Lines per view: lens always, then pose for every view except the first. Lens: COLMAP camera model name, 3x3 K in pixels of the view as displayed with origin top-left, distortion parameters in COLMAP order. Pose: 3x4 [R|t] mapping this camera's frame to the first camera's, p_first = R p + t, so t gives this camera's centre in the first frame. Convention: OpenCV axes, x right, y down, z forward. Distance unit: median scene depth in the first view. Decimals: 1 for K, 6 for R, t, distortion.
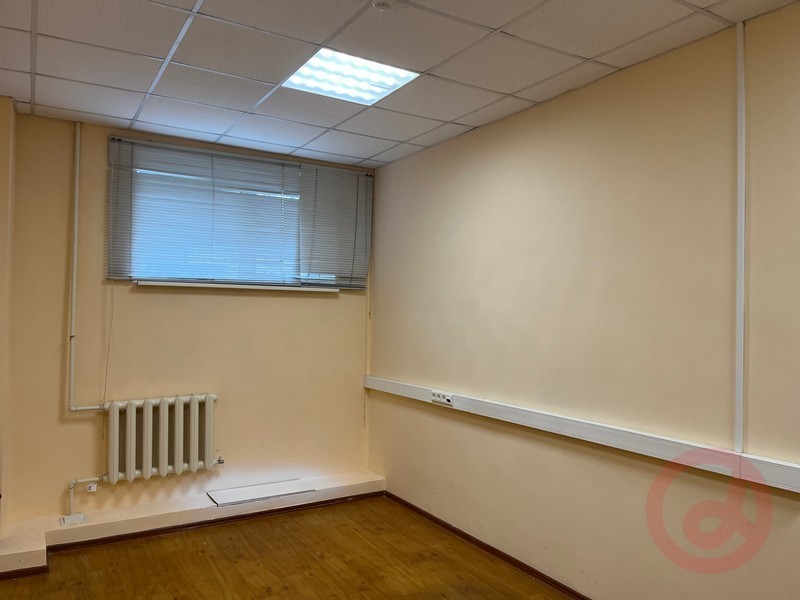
lens RADIAL K [[598.3, 0, 406.4], [0, 598.3, 300.0], [0, 0, 1]] dist [0.044000, -0.062468]
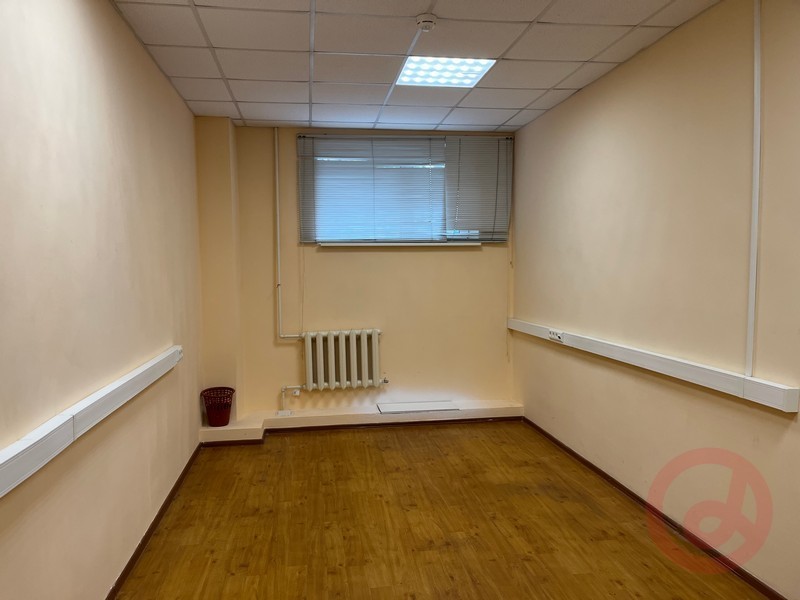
lens RADIAL K [[598.3, 0, 397.9], [0, 598.3, 301.5], [0, 0, 1]] dist [0.044000, -0.062468]
pose [[0.918733, -0.001346, -0.394878, 0.239019], [0.032130, 0.996933, 0.071356, 0.008634], [0.393571, -0.078244, 0.915958, -0.159773]]
